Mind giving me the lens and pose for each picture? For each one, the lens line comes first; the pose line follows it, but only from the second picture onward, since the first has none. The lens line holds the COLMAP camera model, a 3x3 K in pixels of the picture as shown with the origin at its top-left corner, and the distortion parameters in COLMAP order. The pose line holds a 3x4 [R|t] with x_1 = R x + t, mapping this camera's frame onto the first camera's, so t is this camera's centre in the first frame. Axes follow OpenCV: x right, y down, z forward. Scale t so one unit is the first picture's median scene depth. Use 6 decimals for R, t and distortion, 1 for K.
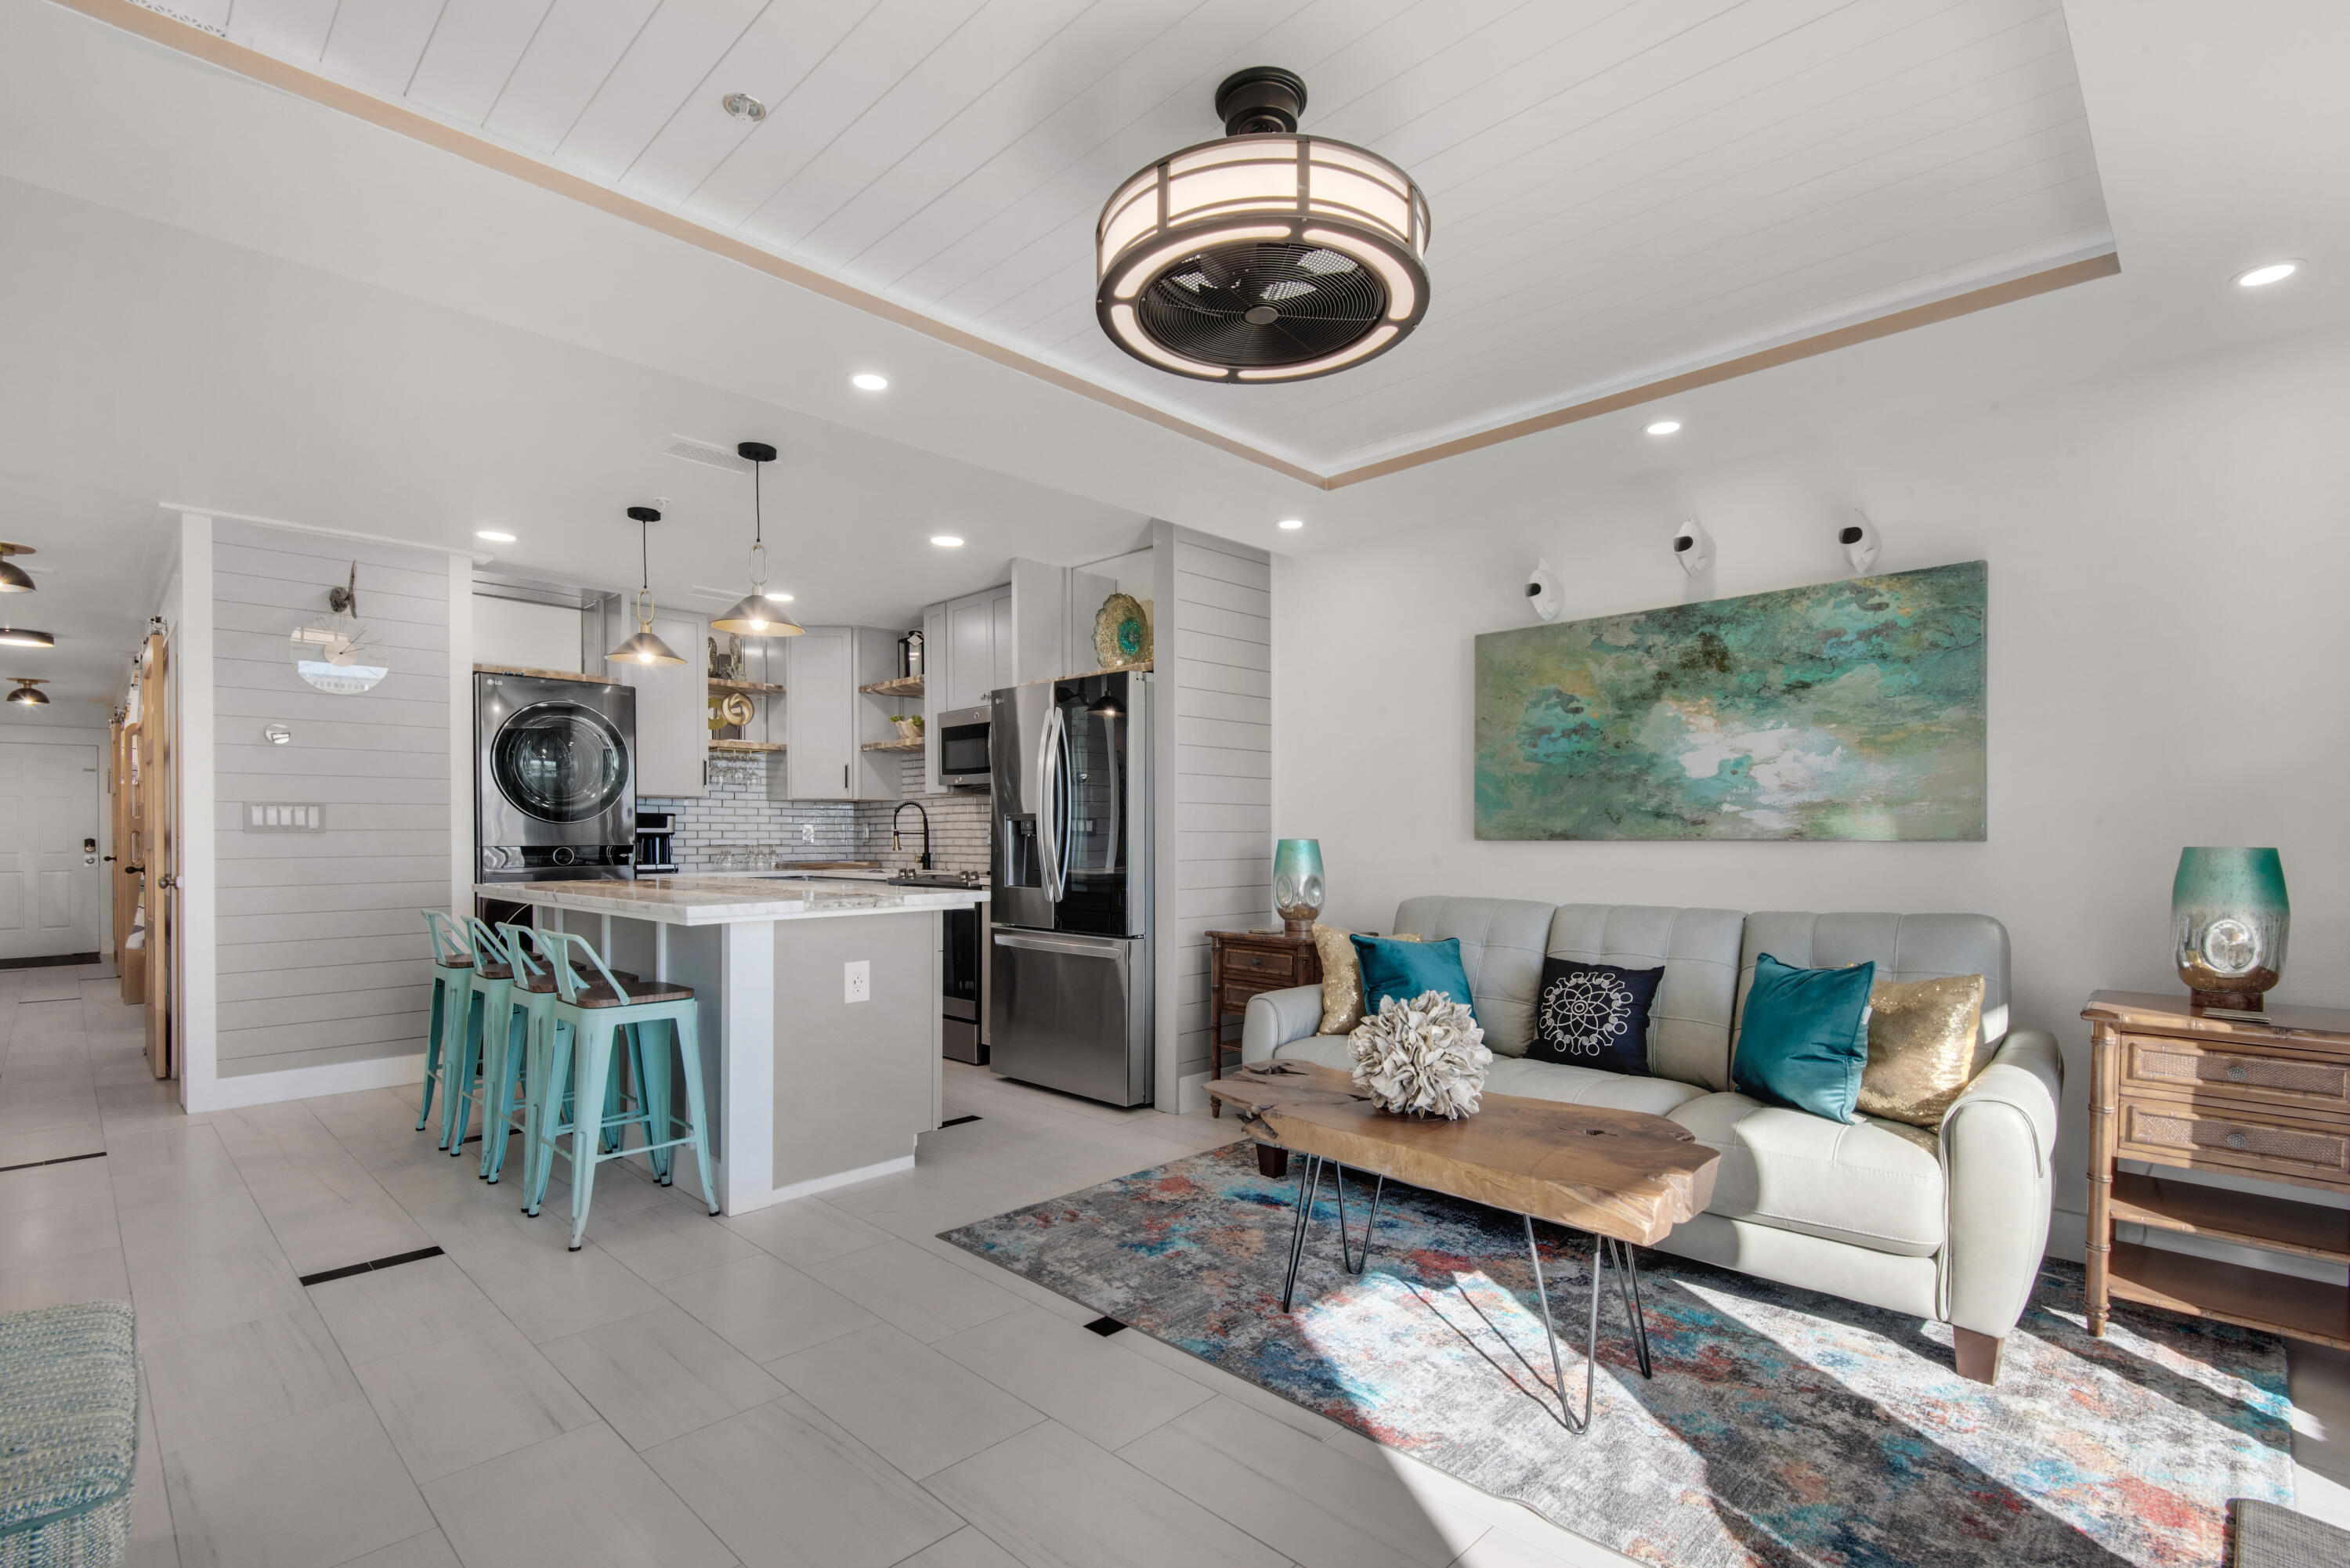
lens RADIAL K [[1064.8, 0, 1176.9], [0, 1064.8, 833.2], [0, 0, 1]] dist [0.025746, -0.014990]
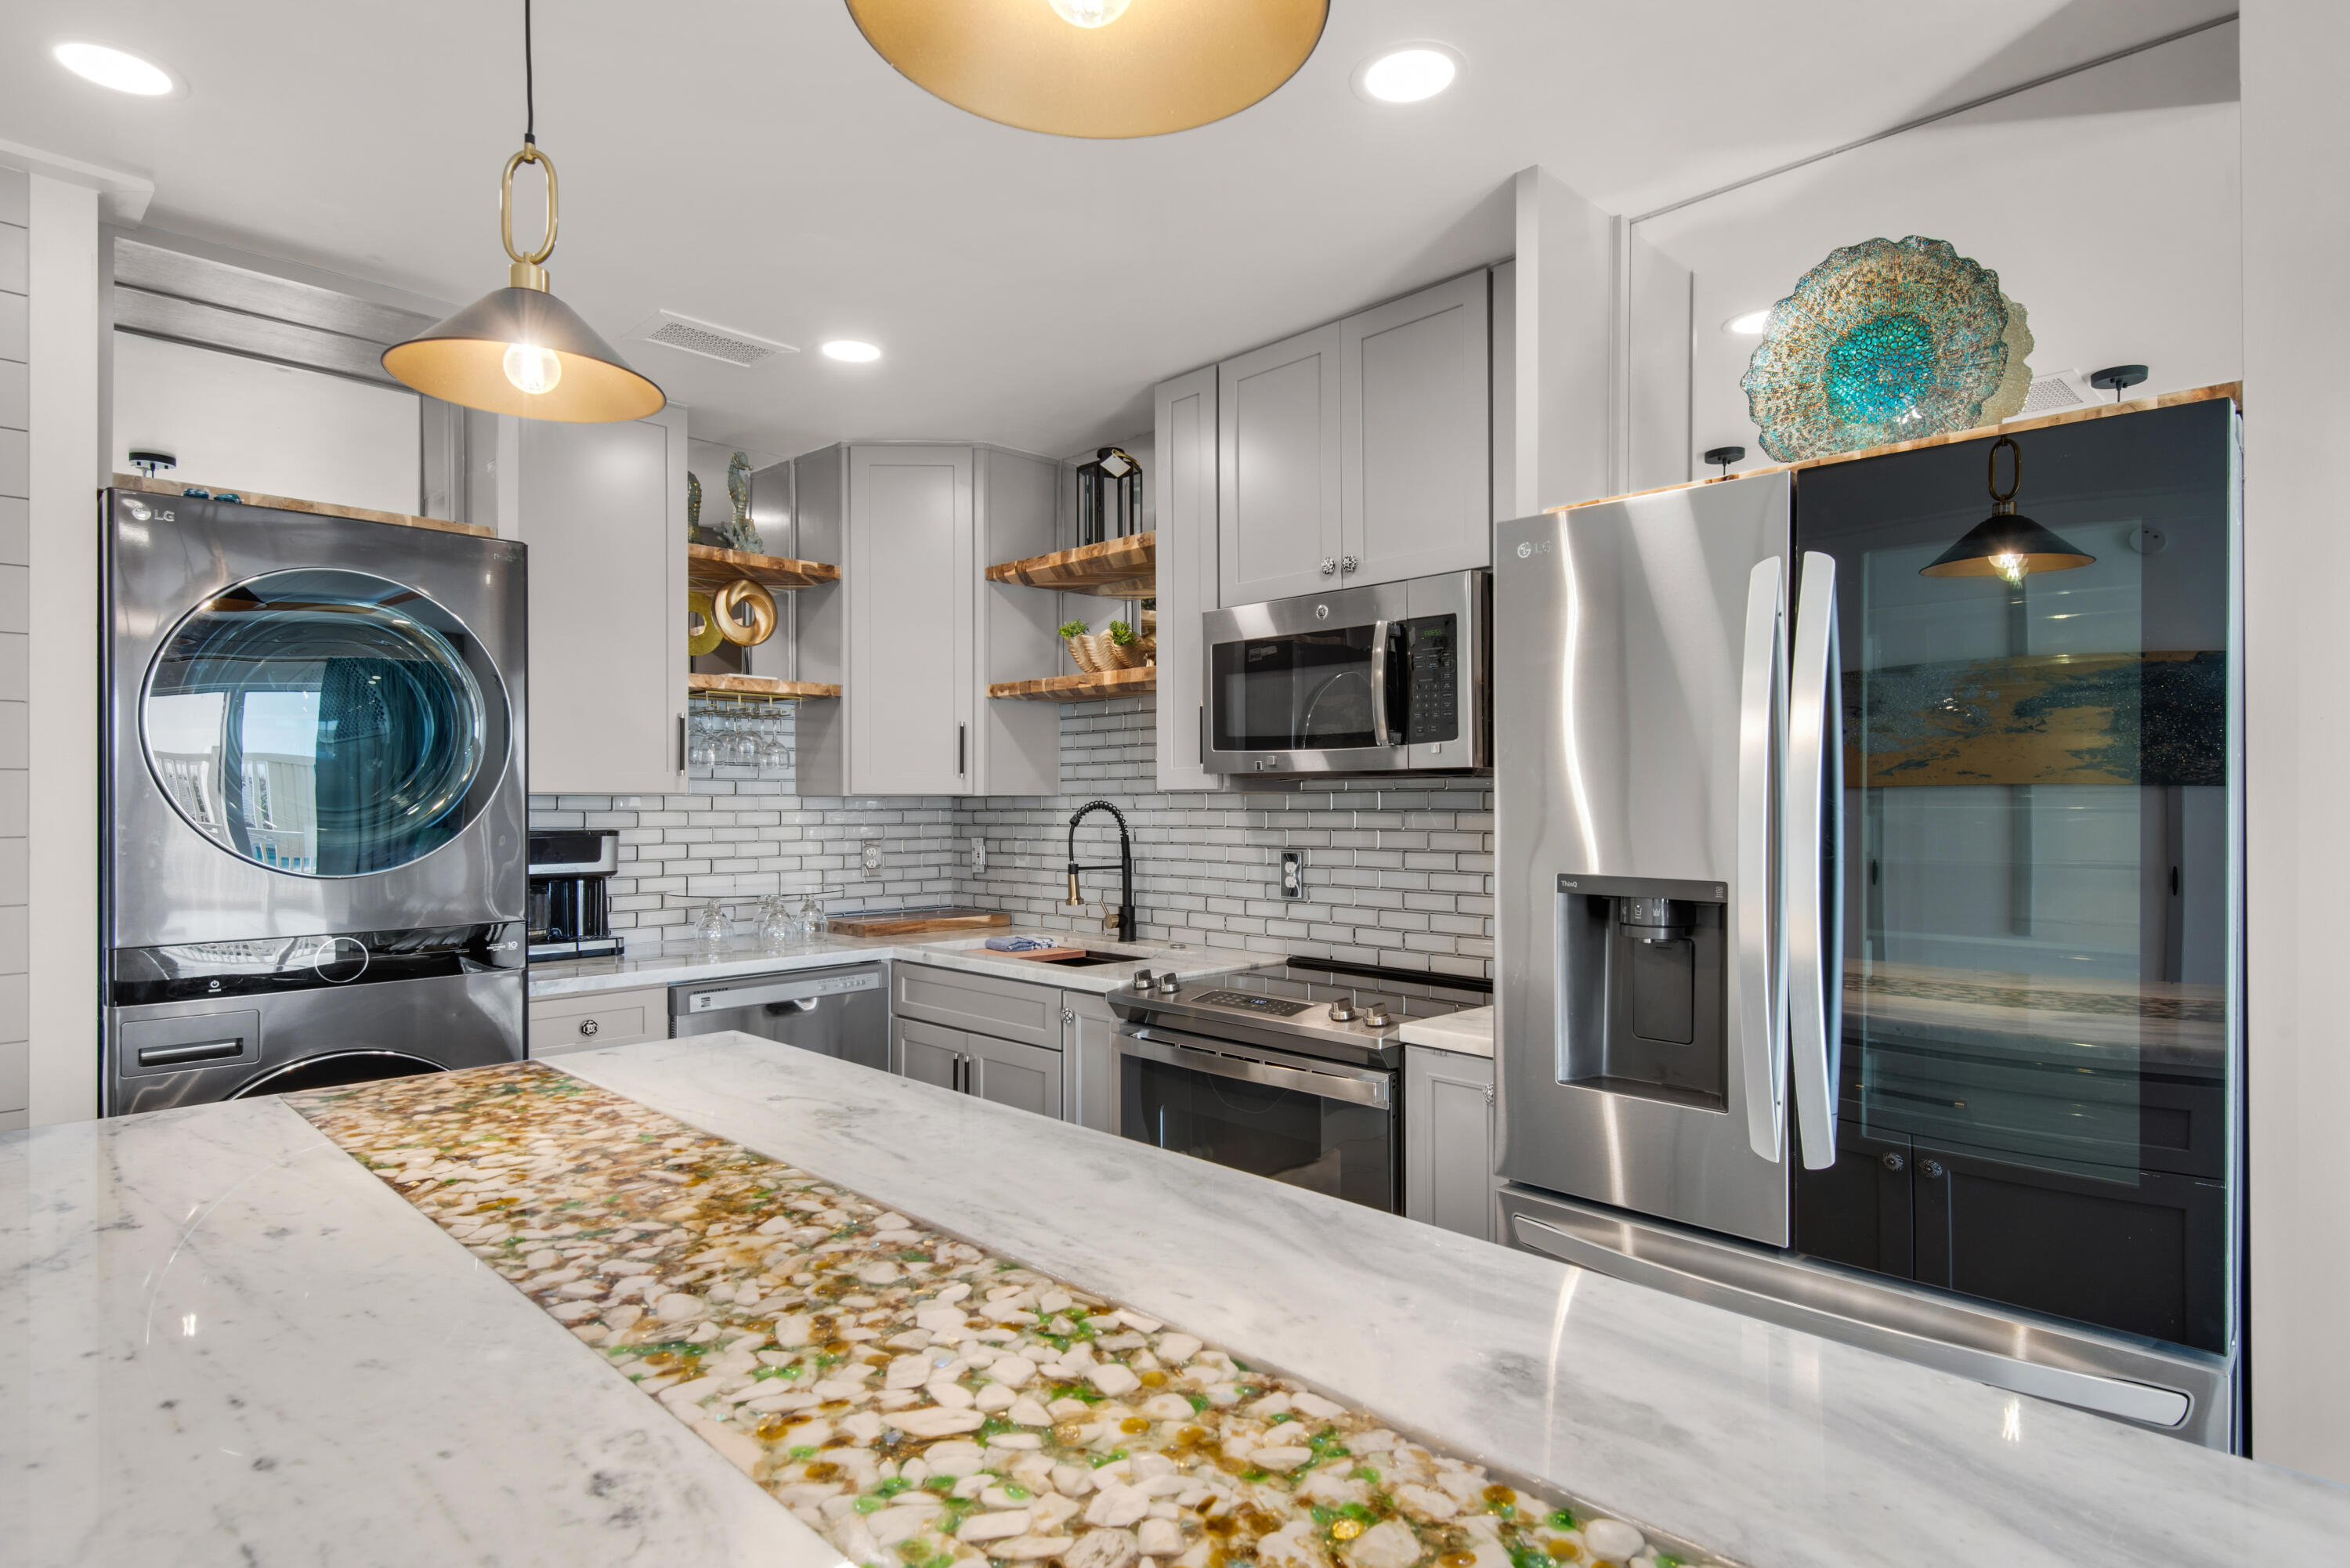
lens RADIAL K [[1249.9, 0, 1170.6], [0, 1249.9, 792.2], [0, 0, 1]] dist [0.038230, -0.000040]
pose [[0.999800, 0.001437, -0.019966, -0.209357], [-0.001552, 0.999982, -0.005711, -0.031340], [0.019957, 0.005741, 0.999784, 0.439155]]
